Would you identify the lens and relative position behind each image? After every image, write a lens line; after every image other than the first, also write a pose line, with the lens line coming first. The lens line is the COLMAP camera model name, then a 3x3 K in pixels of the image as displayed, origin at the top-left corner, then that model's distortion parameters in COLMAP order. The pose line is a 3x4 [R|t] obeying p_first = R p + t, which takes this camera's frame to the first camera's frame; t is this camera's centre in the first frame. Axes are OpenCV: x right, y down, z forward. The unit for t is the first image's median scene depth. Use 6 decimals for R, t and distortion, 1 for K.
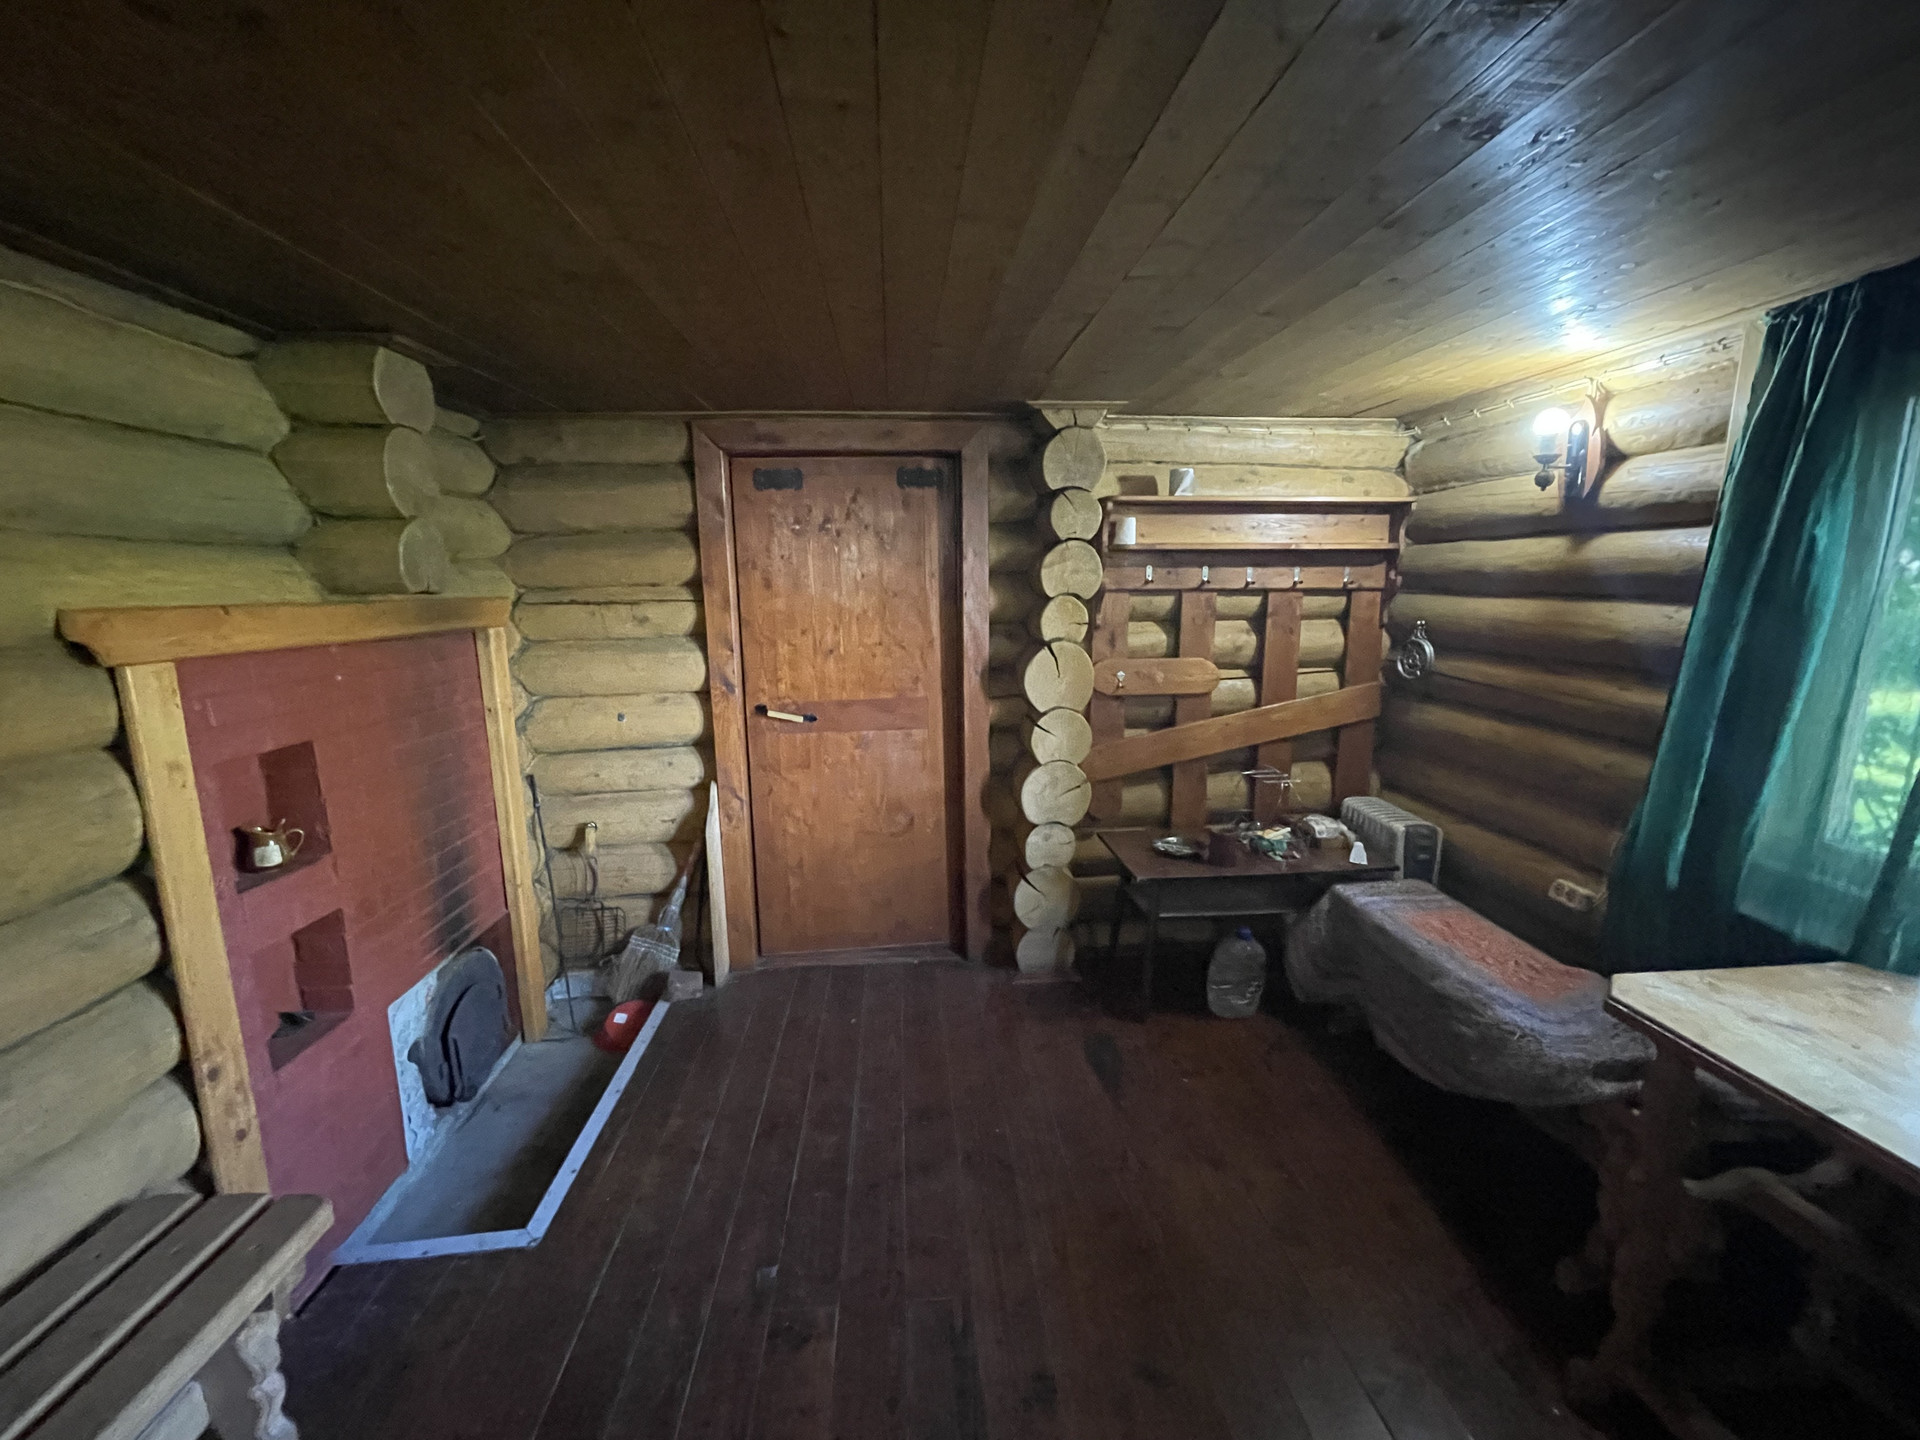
lens RADIAL K [[780.0, 0, 970.4], [0, 780.0, 713.5], [0, 0, 1]] dist [-0.002044, -0.000317]
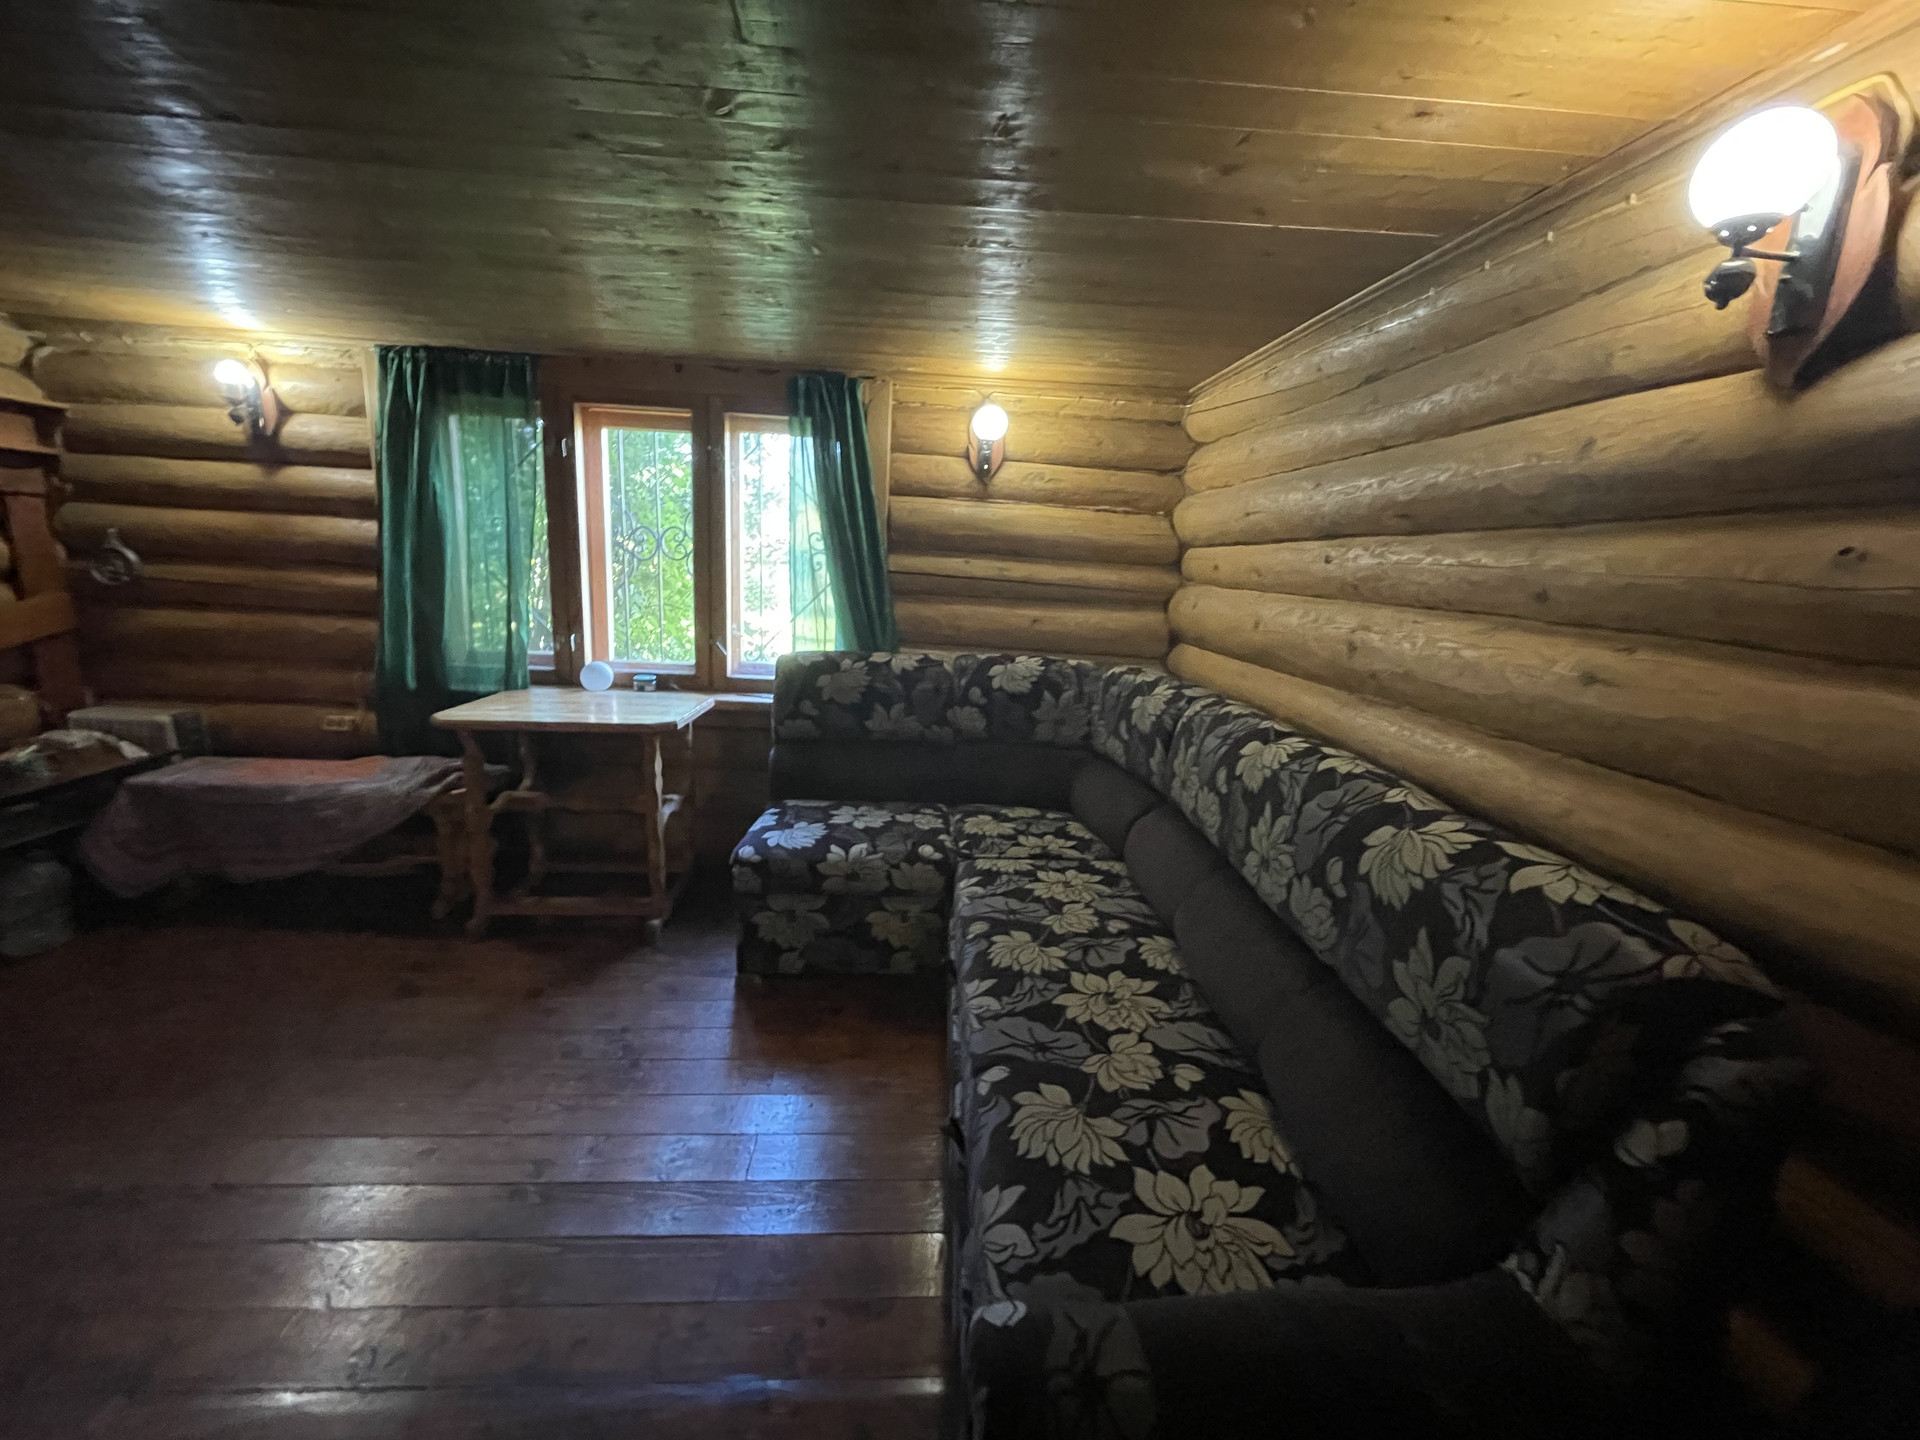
lens RADIAL K [[780.0, 0, 963.5], [0, 780.0, 716.1], [0, 0, 1]] dist [-0.002044, -0.000317]
pose [[0.031855, -0.192751, 0.980731, -0.574661], [0.119190, 0.974959, 0.187745, 0.083451], [-0.992360, 0.110913, 0.054031, -0.212388]]
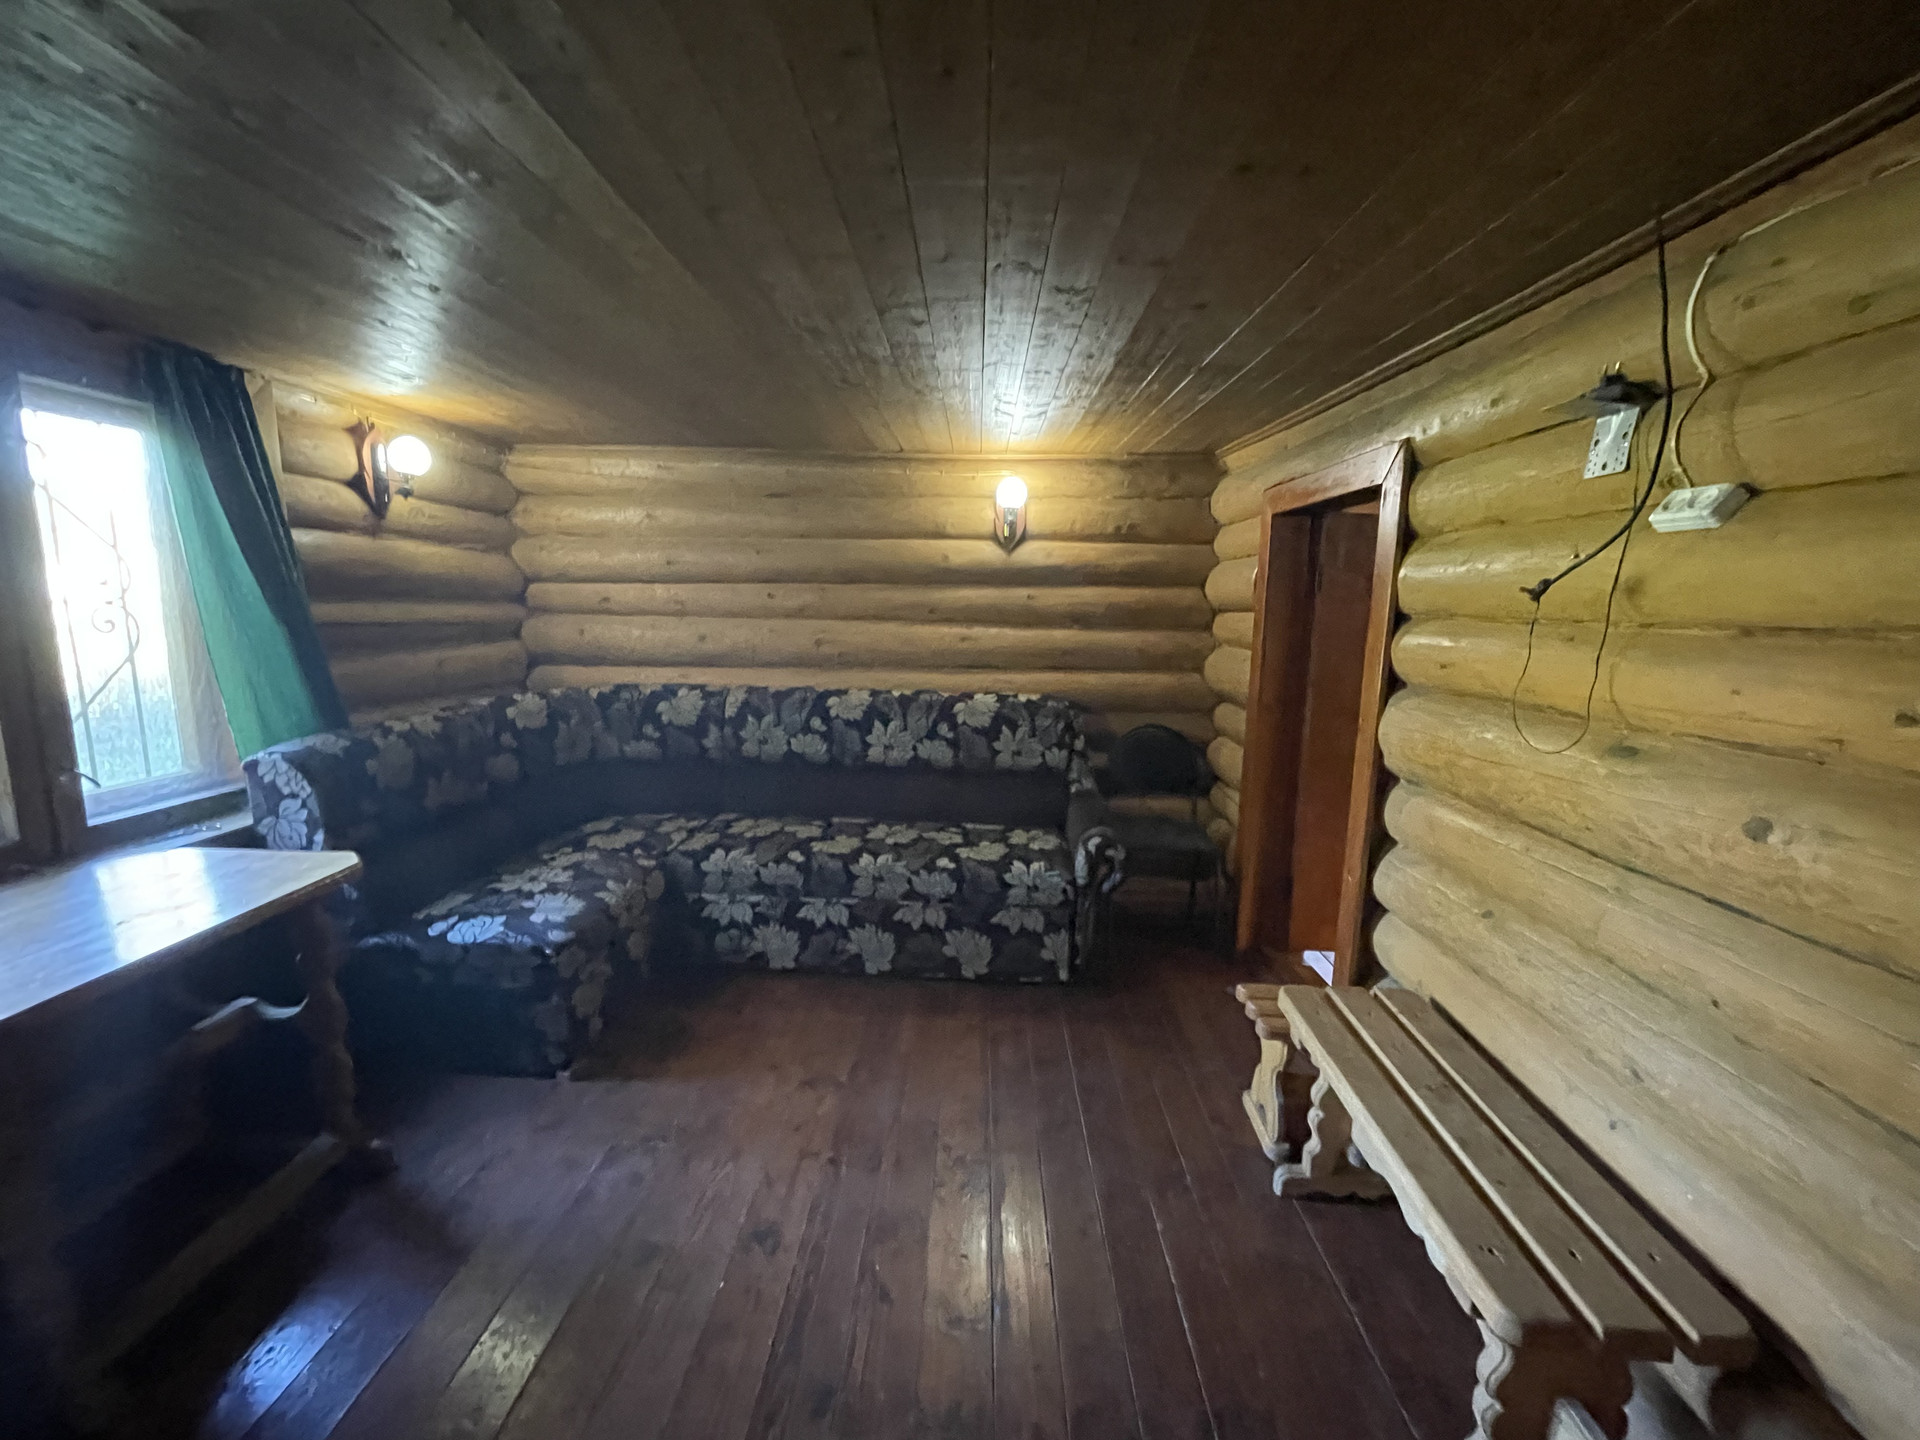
lens RADIAL K [[780.0, 0, 961.0], [0, 780.0, 717.5], [0, 0, 1]] dist [-0.002044, -0.000317]
pose [[-0.993632, -0.029445, 0.108757, -0.087041], [0.006428, 0.948862, 0.315626, -0.191416], [-0.112489, 0.314315, -0.942631, 1.212062]]
